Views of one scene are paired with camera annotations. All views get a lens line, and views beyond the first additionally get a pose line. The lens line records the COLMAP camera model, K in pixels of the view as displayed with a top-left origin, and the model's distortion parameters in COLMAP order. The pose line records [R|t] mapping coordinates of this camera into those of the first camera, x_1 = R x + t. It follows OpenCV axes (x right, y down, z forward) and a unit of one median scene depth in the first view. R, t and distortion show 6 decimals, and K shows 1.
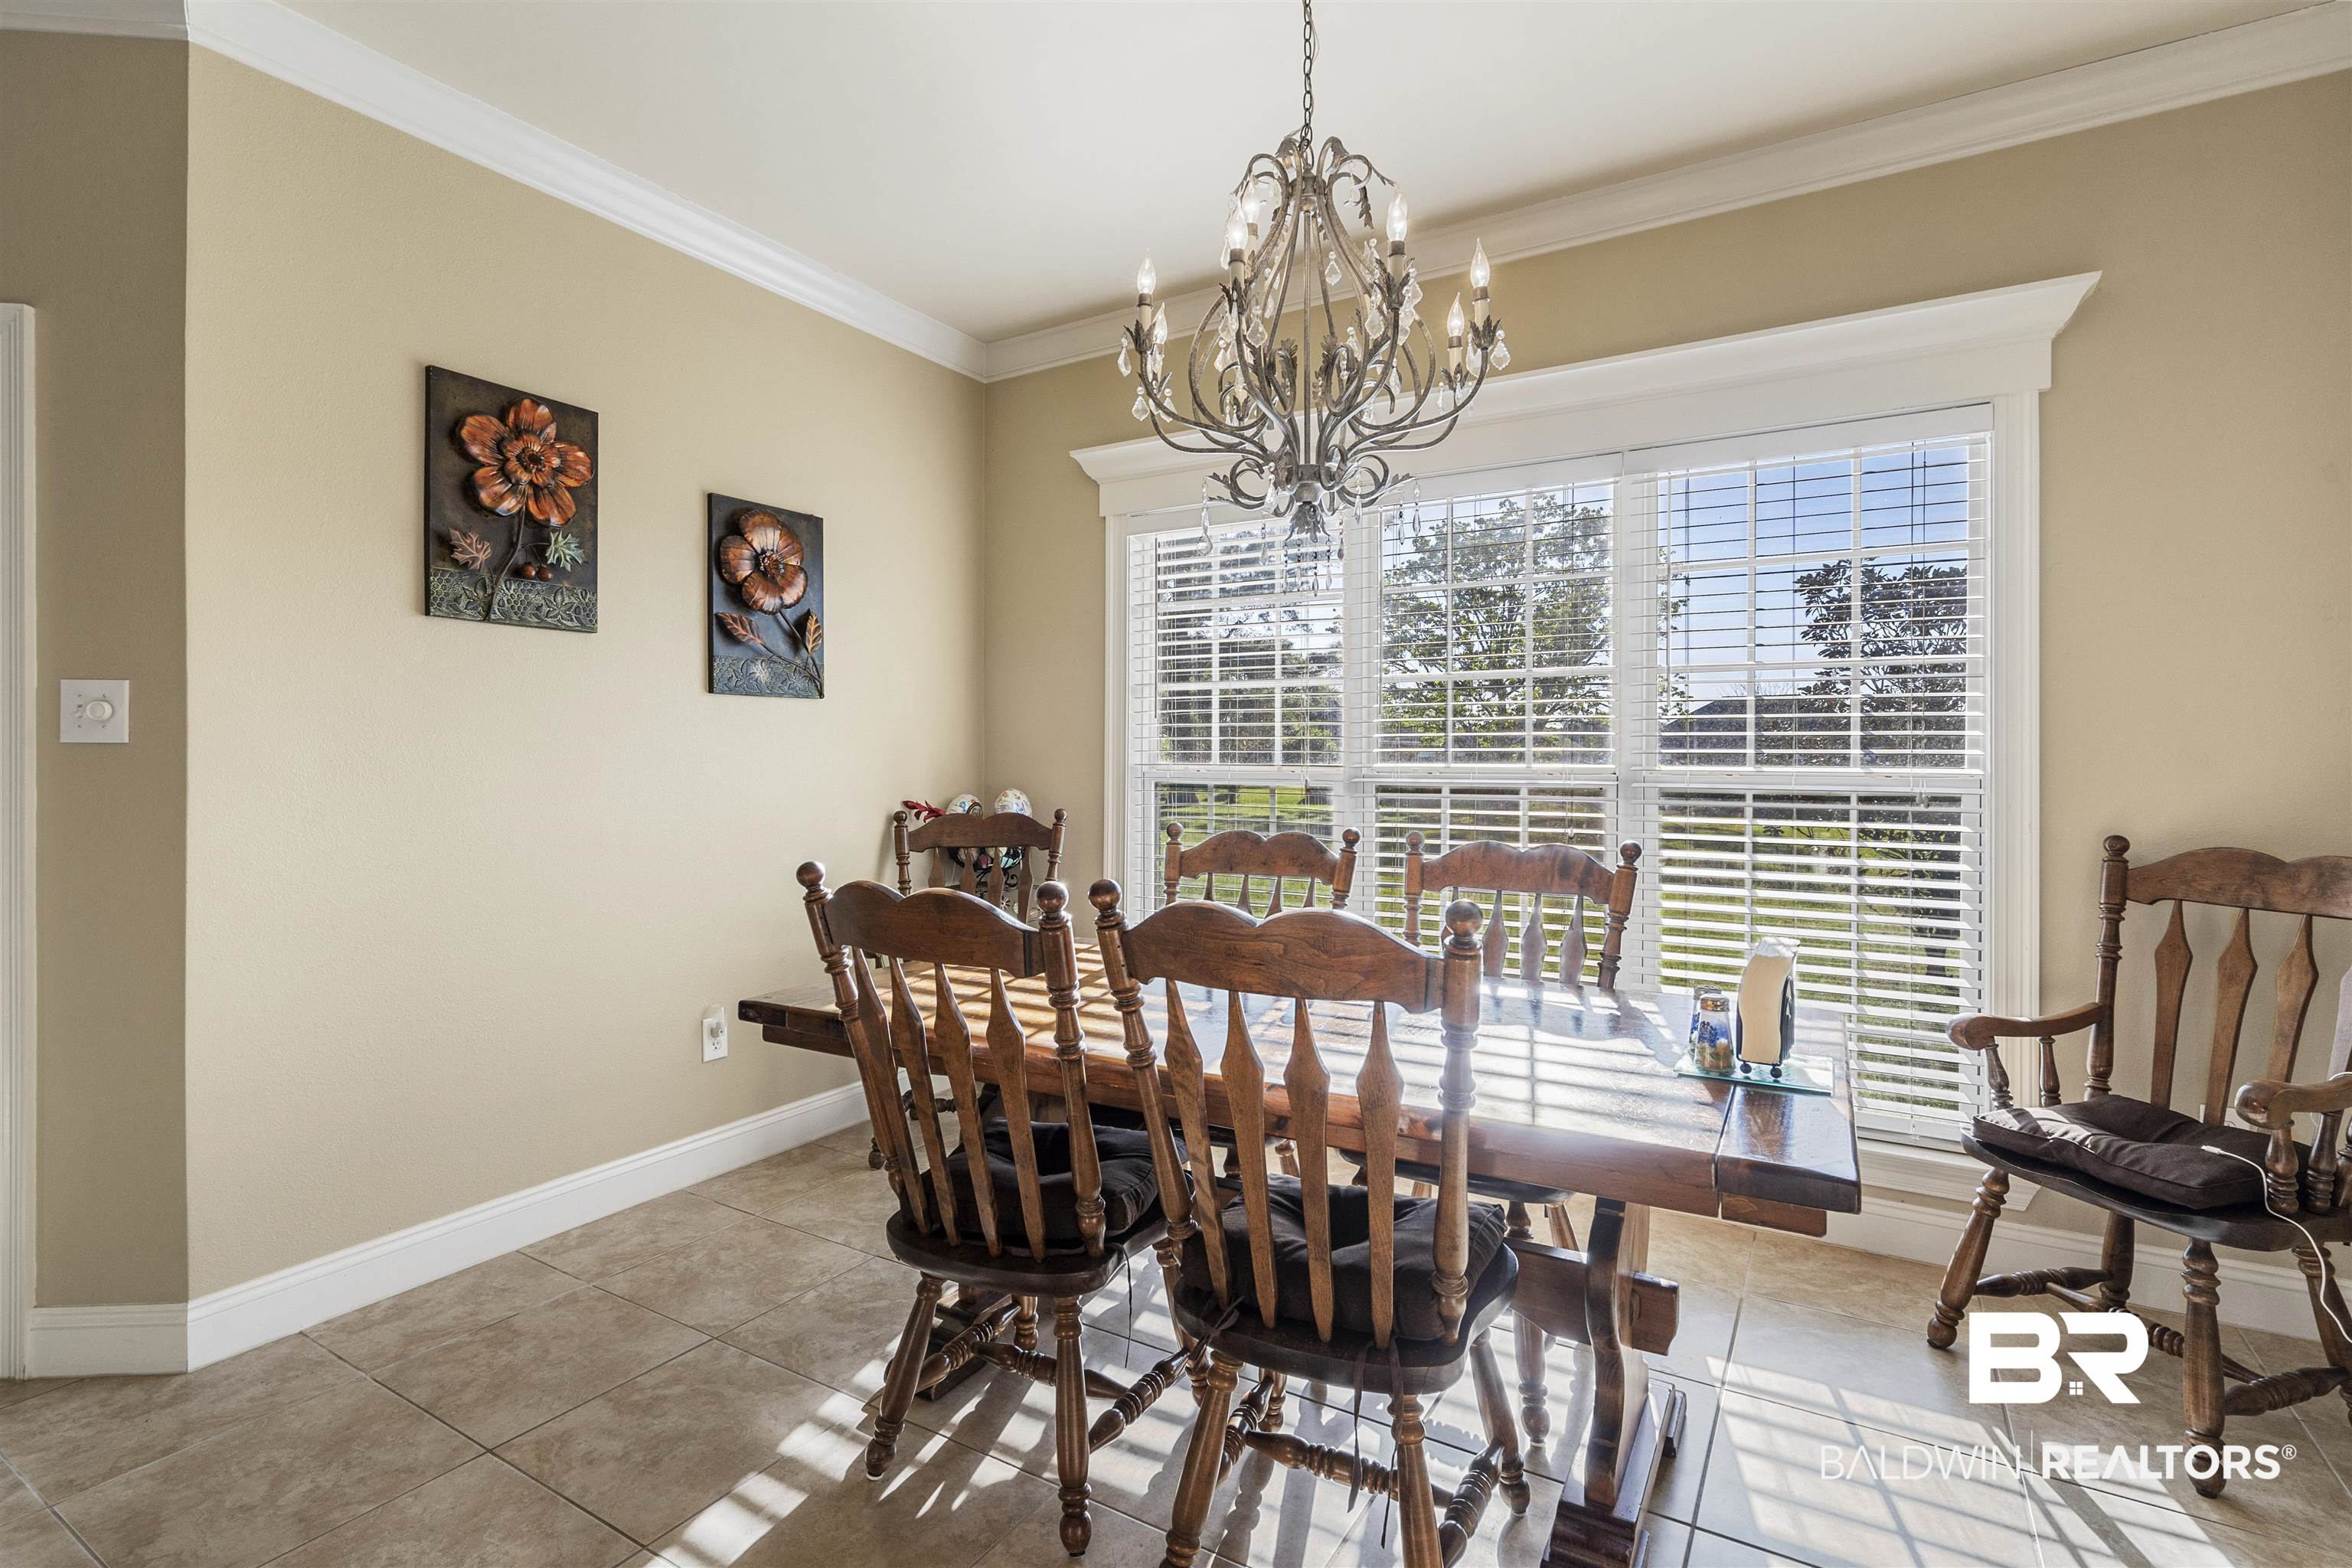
lens RADIAL K [[1099.4, 0, 1191.5], [0, 1099.4, 760.0], [0, 0, 1]] dist [-0.005979, 0.002026]
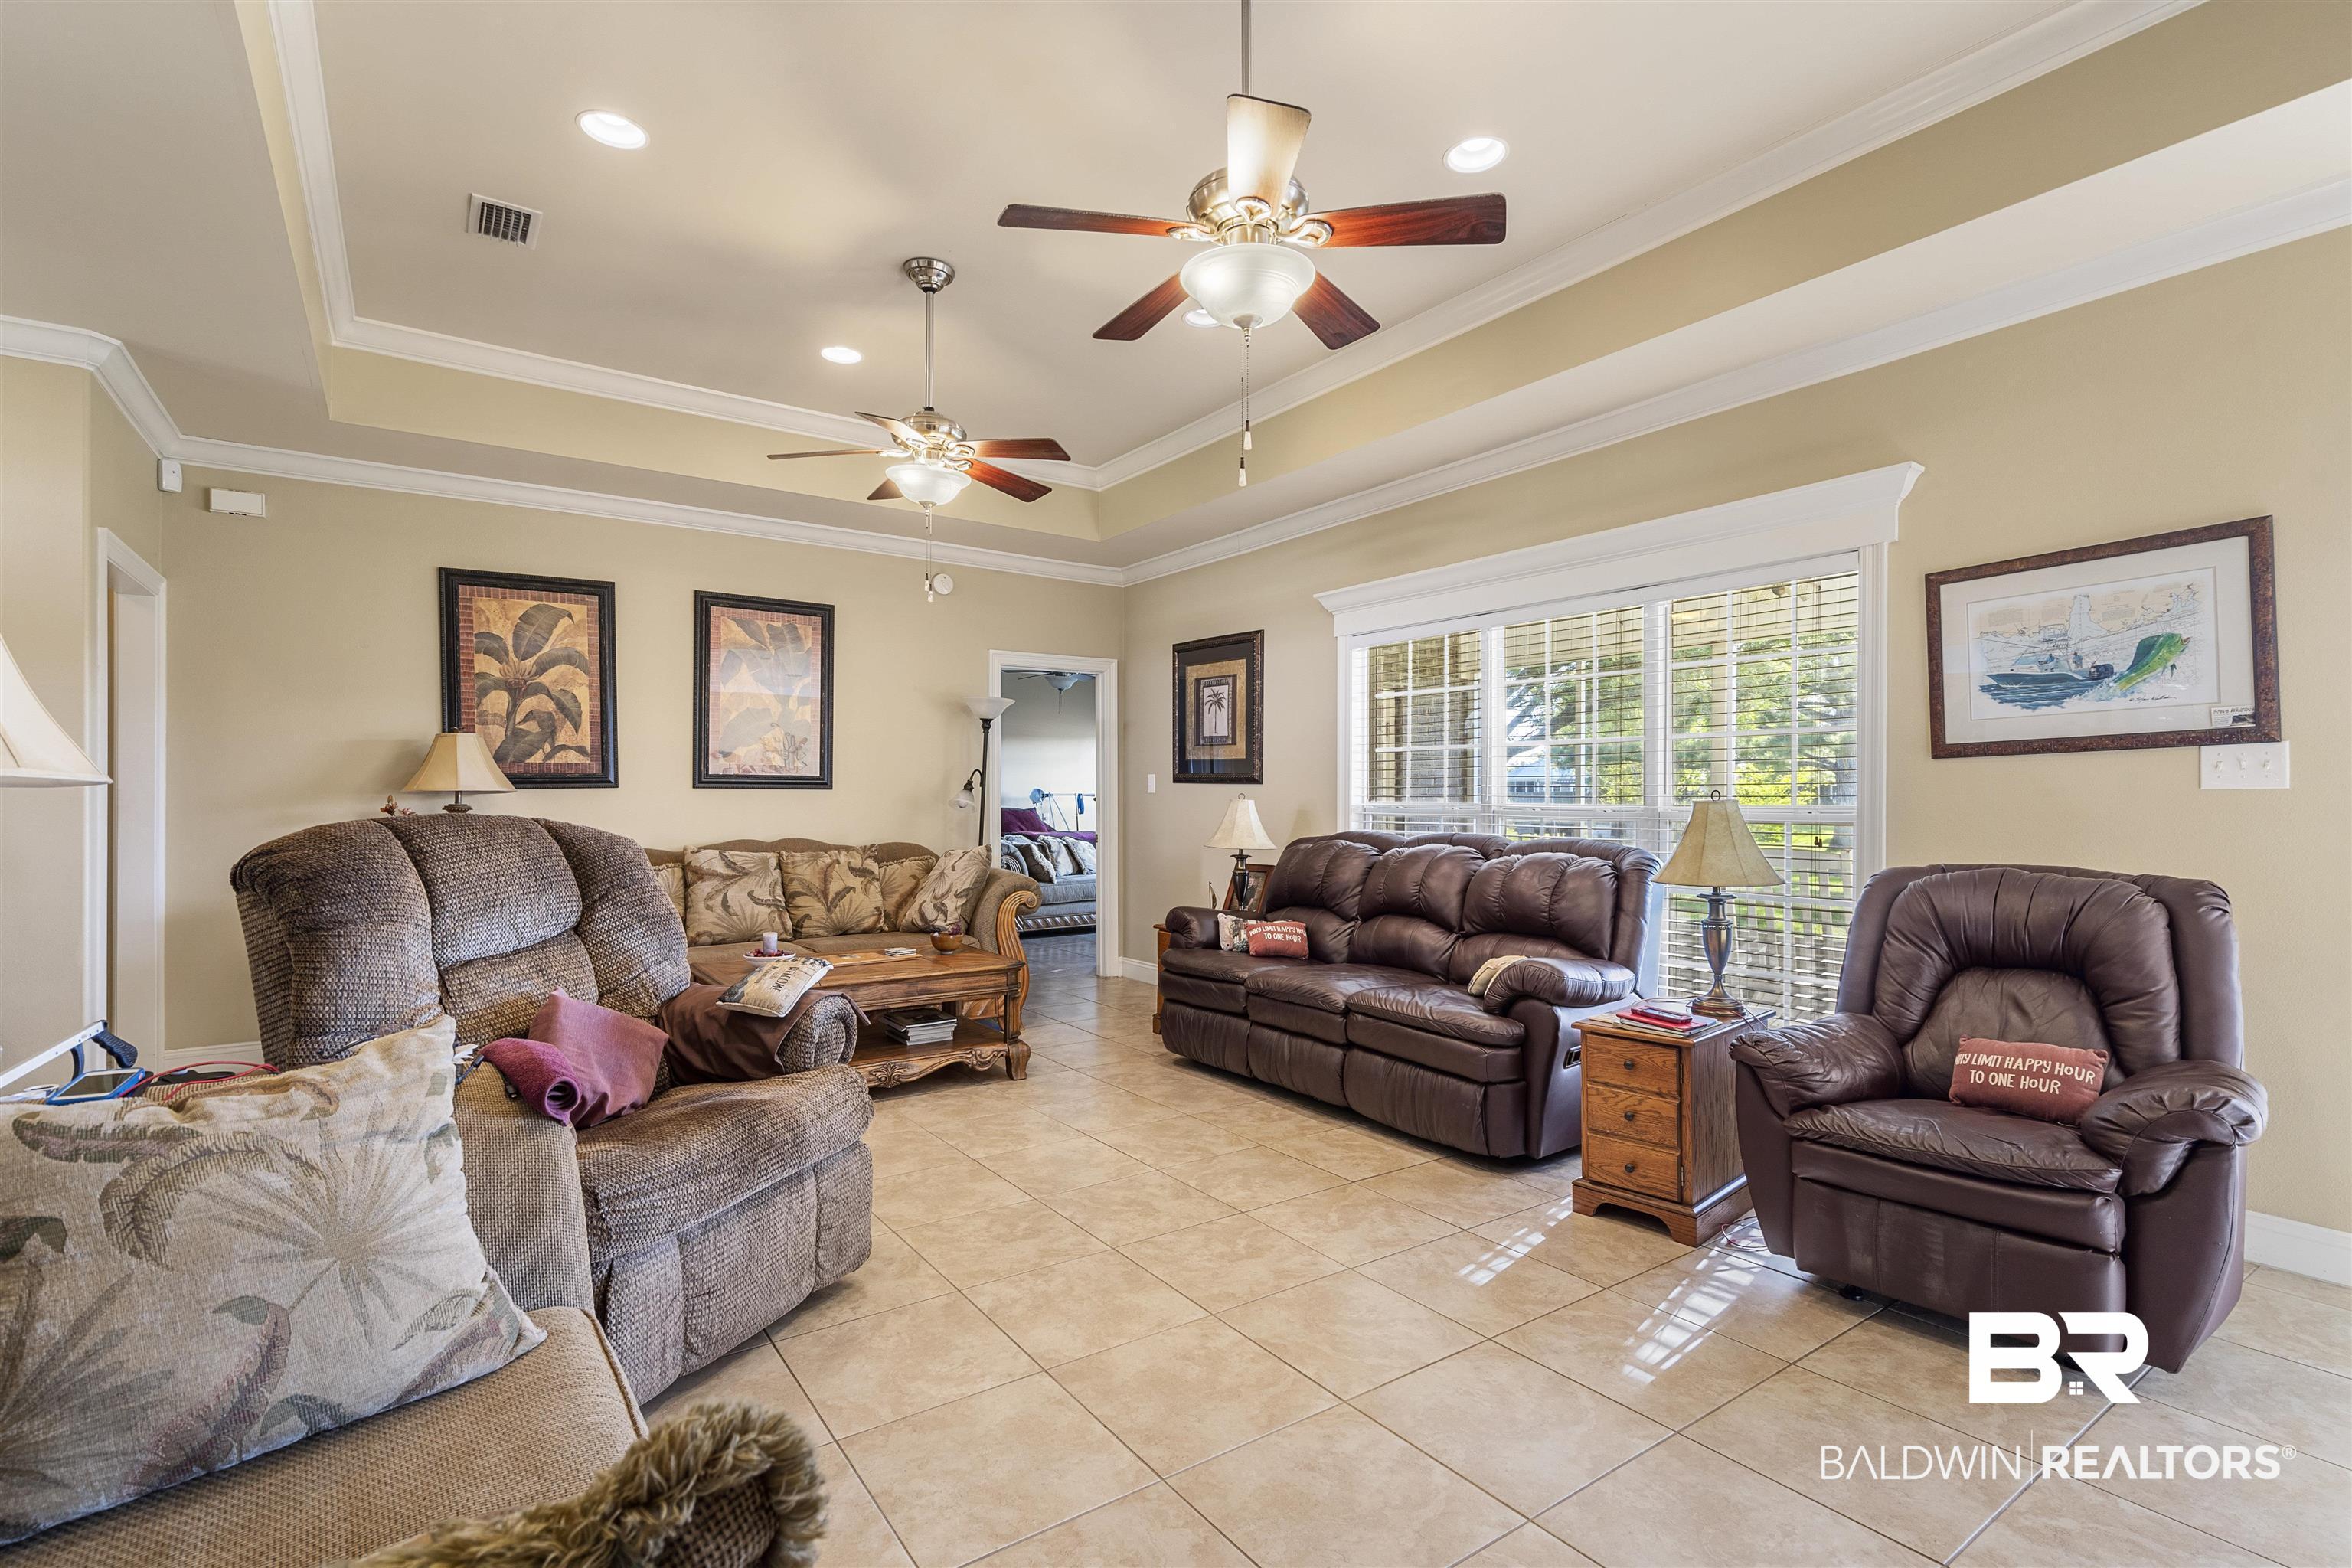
lens RADIAL K [[1099.4, 0, 1175.8], [0, 1099.4, 796.3], [0, 0, 1]] dist [-0.005979, 0.002026]
pose [[0.902316, -0.001895, -0.431071, 4.585159], [0.000144, 0.999992, -0.004094, 0.015509], [0.431075, 0.003632, 0.902309, -5.522242]]
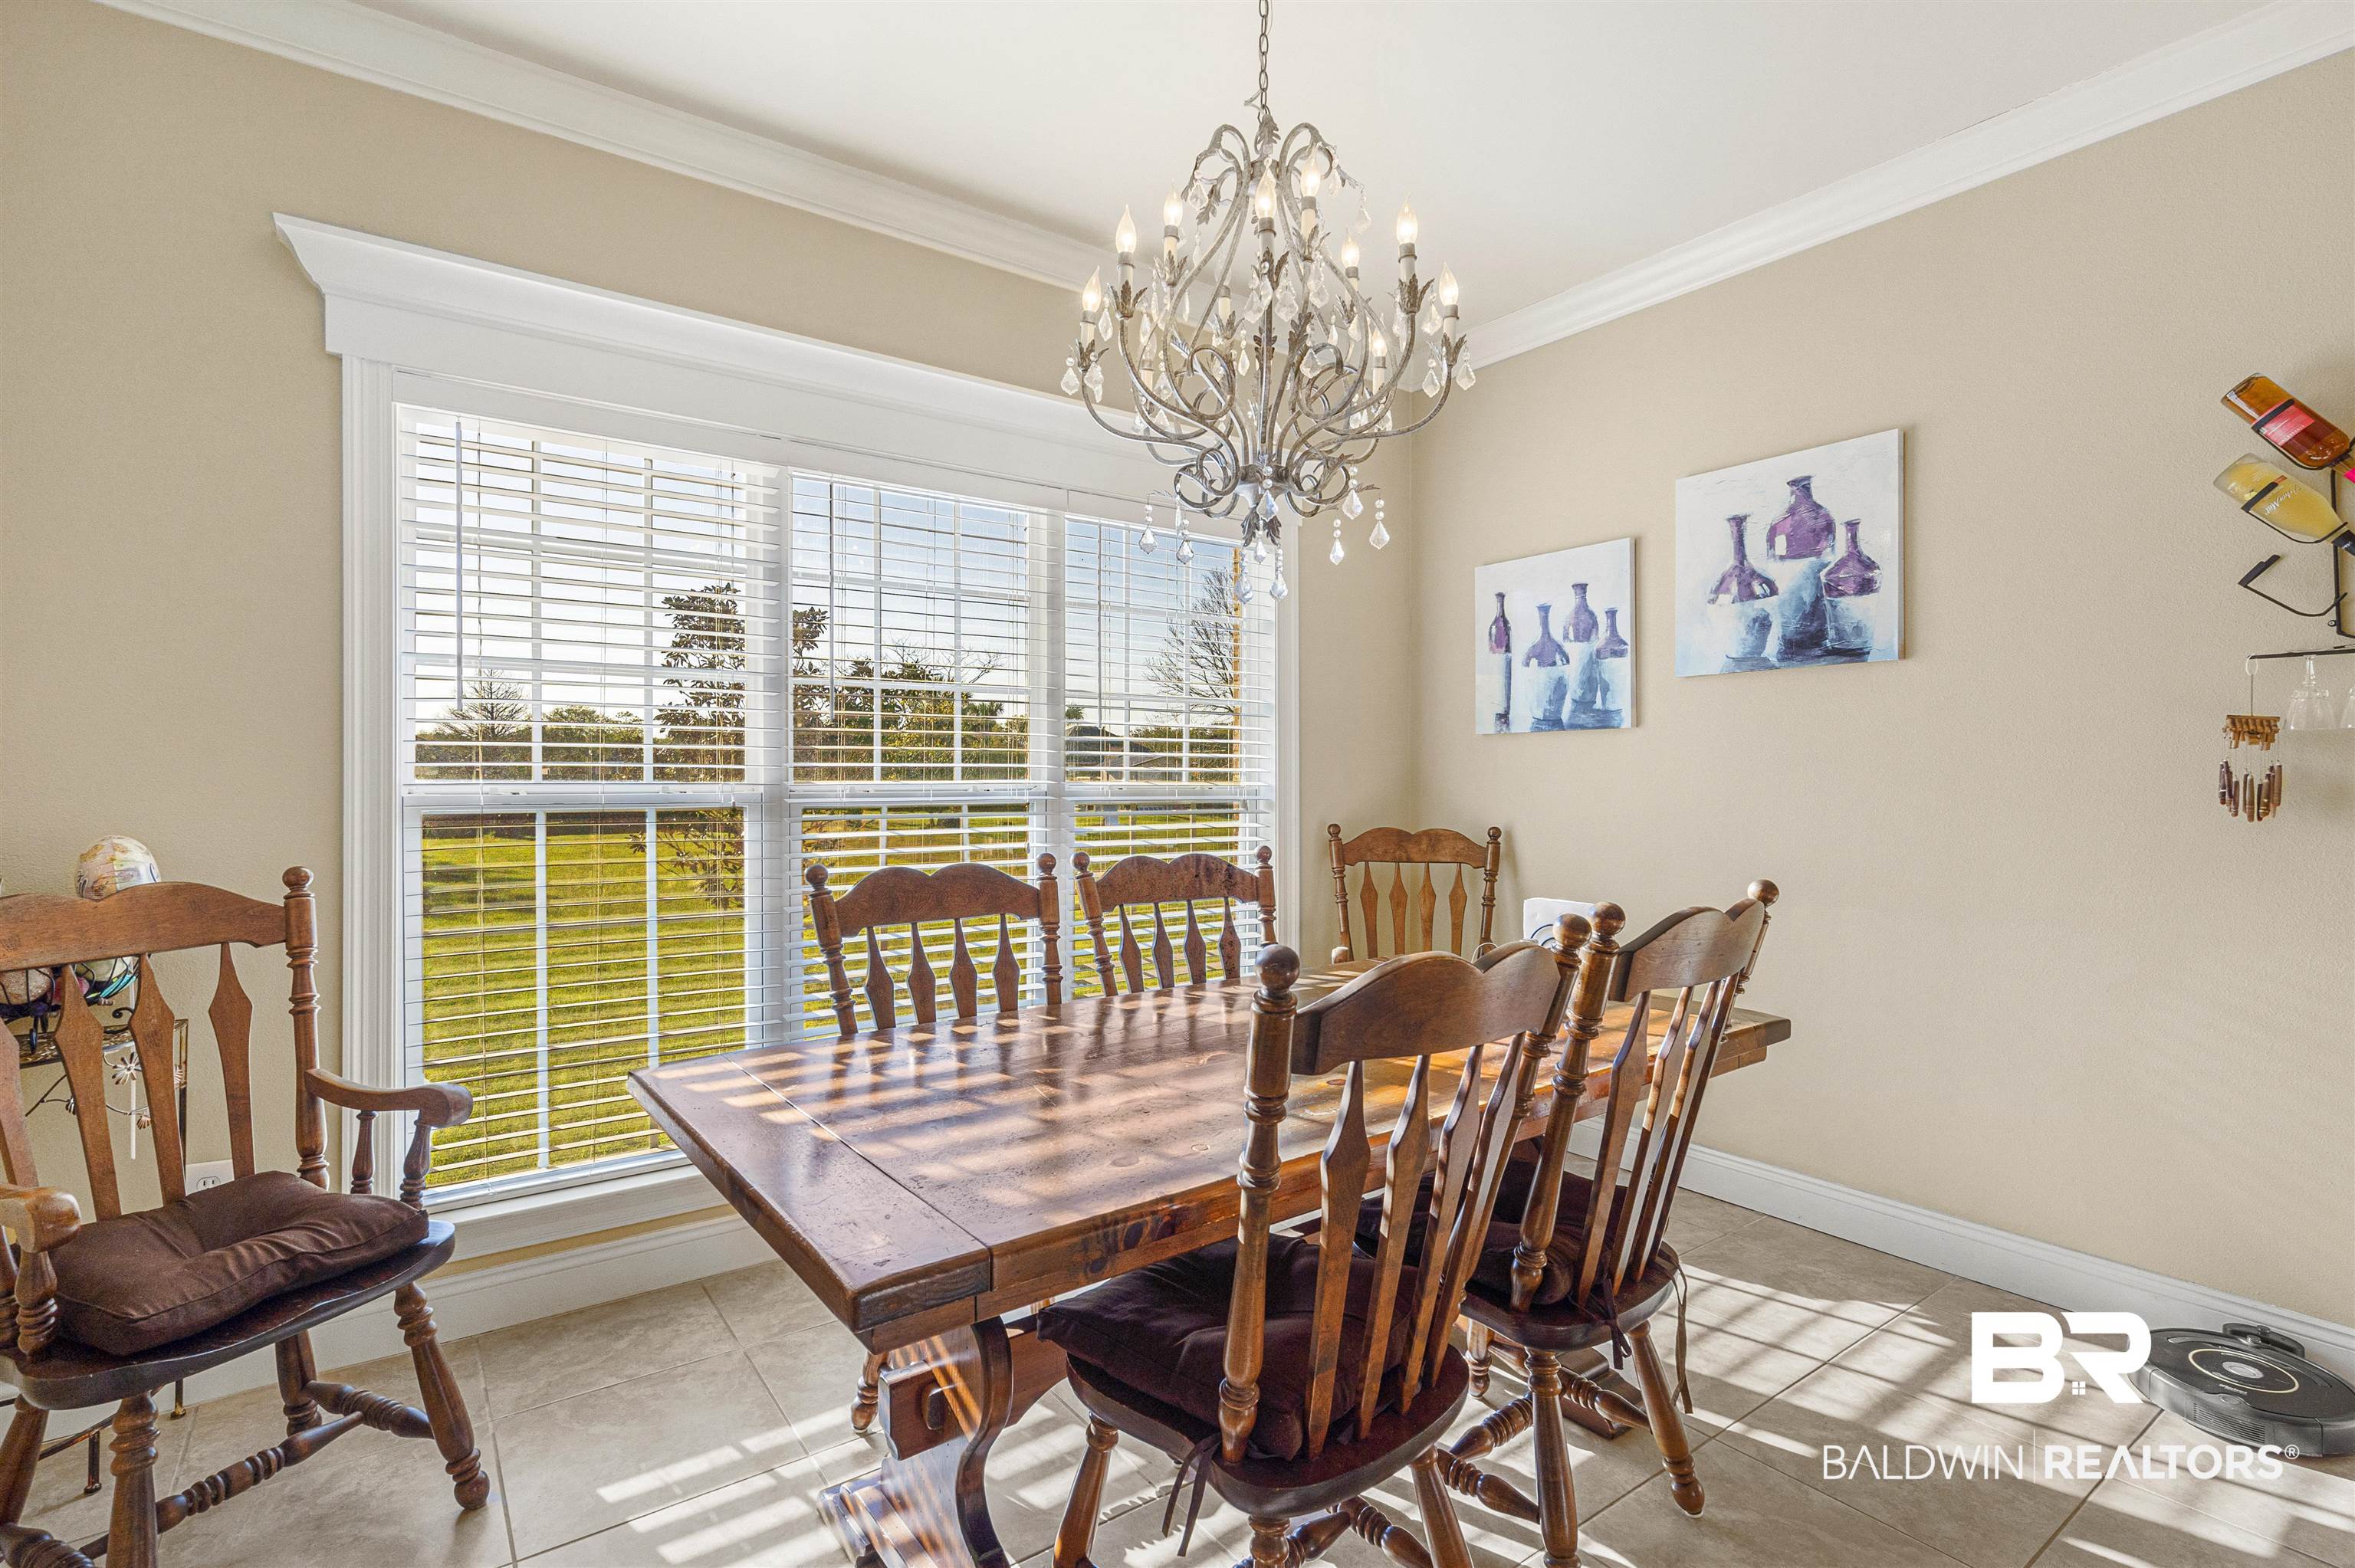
lens RADIAL K [[1100.6, 0, 1168.3], [0, 1100.6, 786.3], [0, 0, 1]] dist [-0.005979, 0.002026]
pose [[0.407137, -0.009938, 0.913313, -0.491765], [-0.000194, 0.999940, 0.010968, -0.001273], [-0.913367, -0.004643, 0.407110, 0.416336]]
